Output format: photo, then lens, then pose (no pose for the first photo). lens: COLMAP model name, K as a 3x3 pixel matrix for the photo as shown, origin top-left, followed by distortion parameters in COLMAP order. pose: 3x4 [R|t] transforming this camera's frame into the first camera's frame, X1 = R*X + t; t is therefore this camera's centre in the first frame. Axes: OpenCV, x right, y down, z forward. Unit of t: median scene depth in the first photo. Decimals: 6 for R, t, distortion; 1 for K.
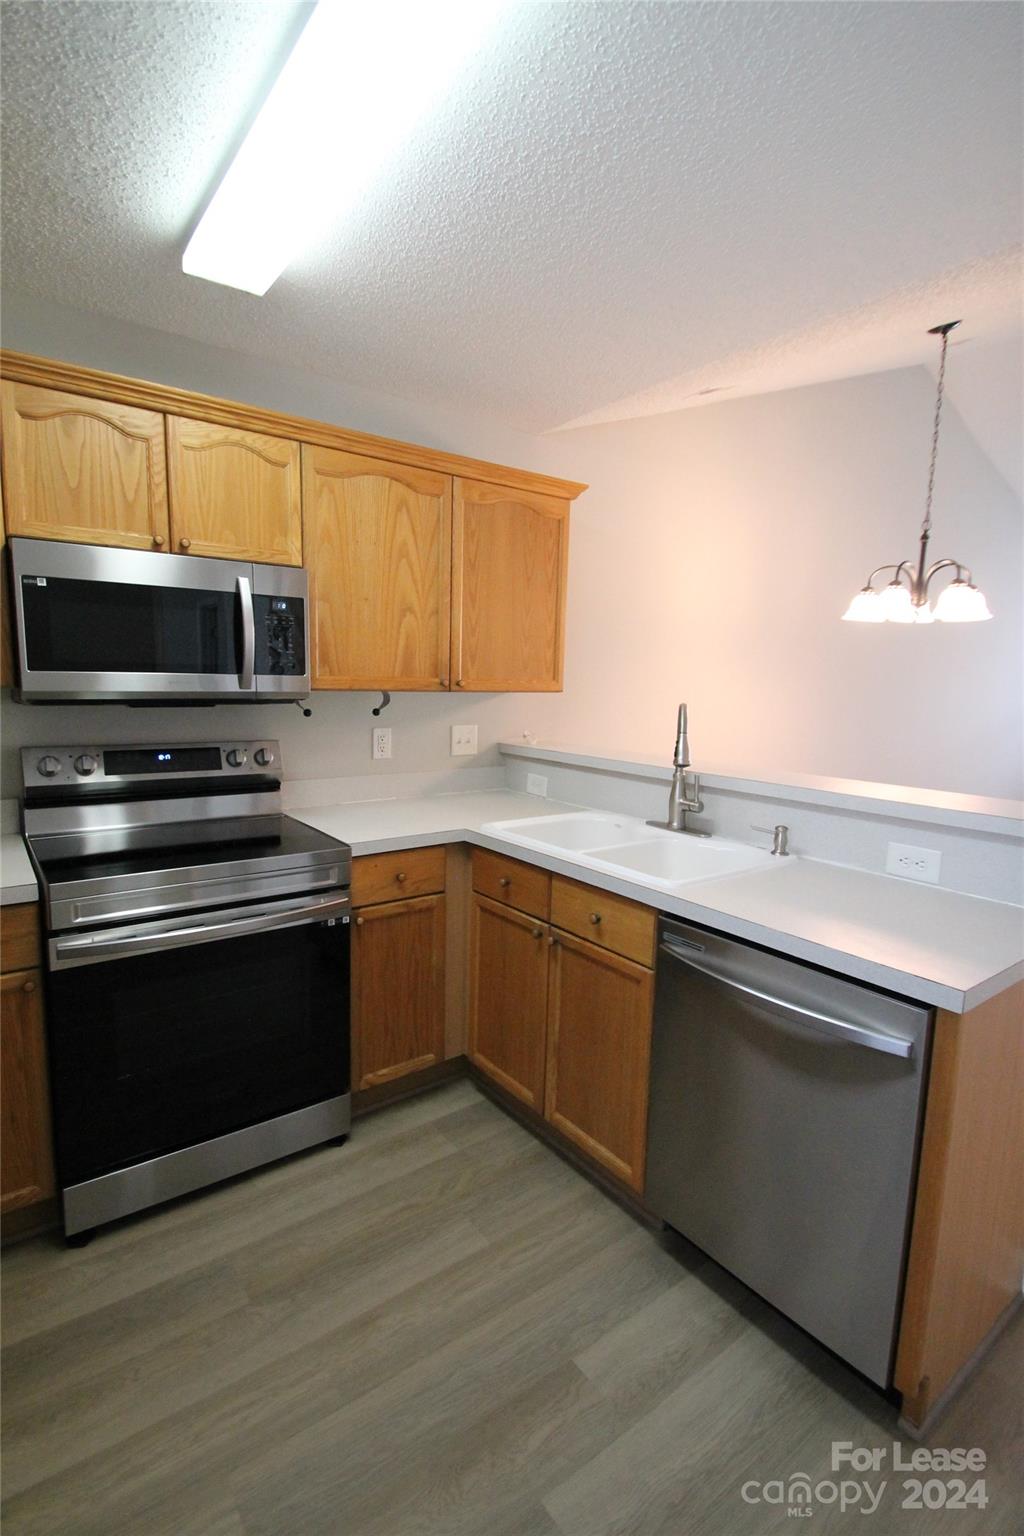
lens RADIAL K [[709.2, 0, 512.0], [0, 709.2, 768.0], [0, 0, 1]] dist [0.003847, -0.012761]
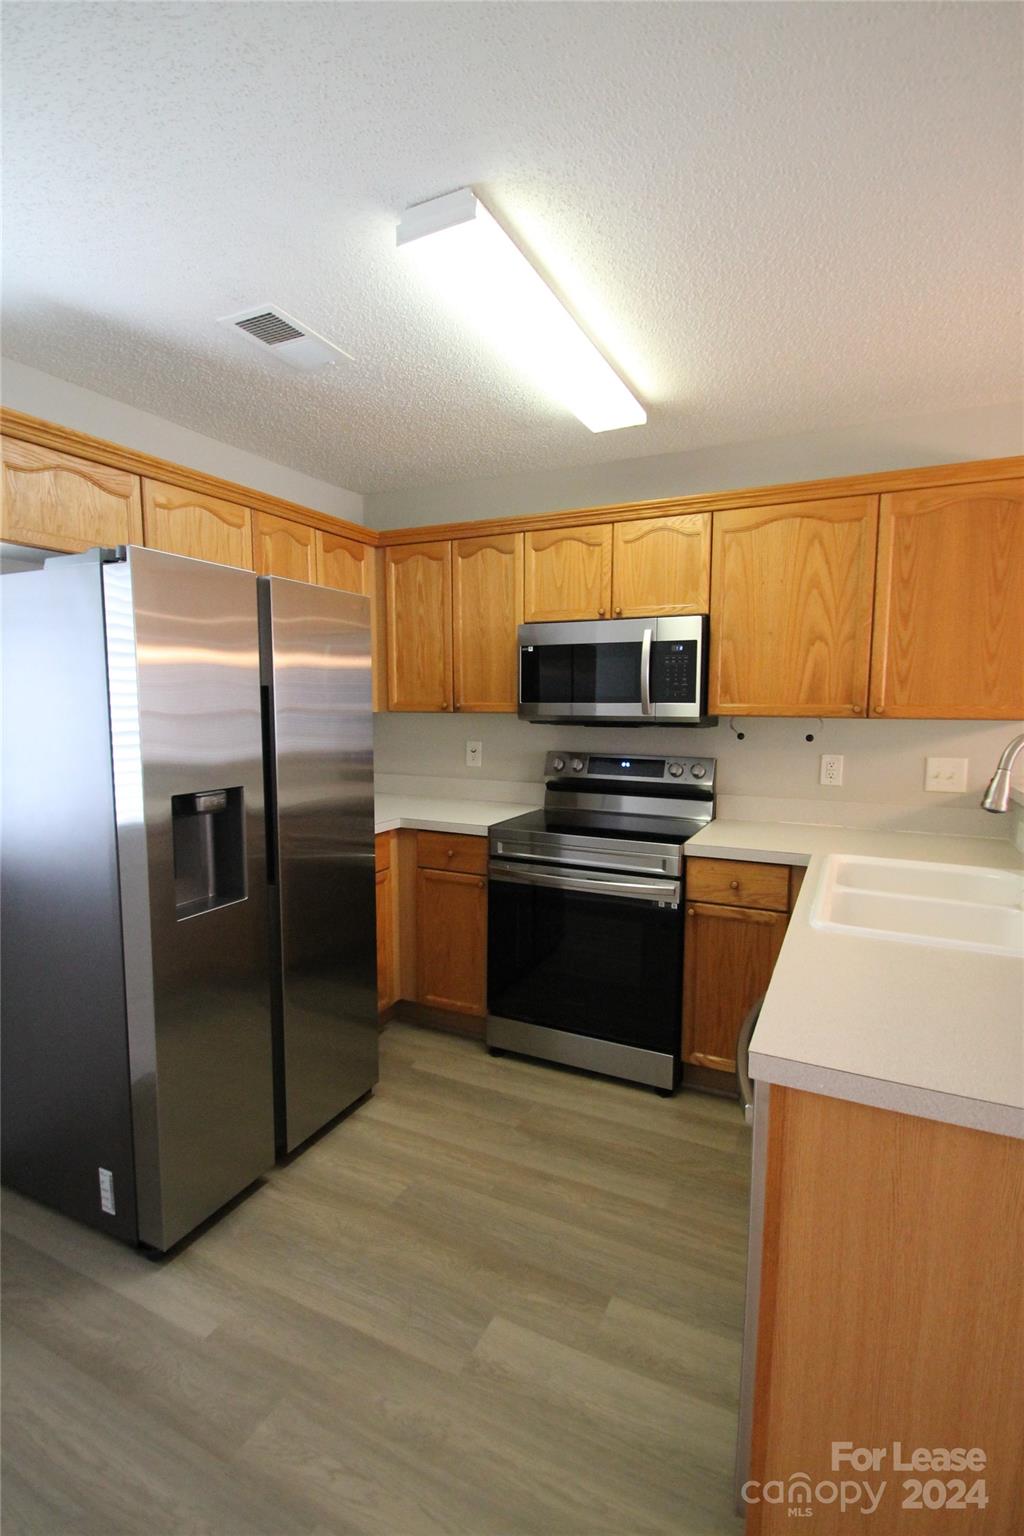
lens RADIAL K [[709.2, 0, 512.0], [0, 709.2, 768.0], [0, 0, 1]] dist [0.003847, -0.012761]
pose [[0.472480, 0.062437, -0.879127, 0.627195], [-0.105792, 0.994293, 0.013759, -0.004407], [0.874969, 0.086504, 0.476389, 0.159955]]
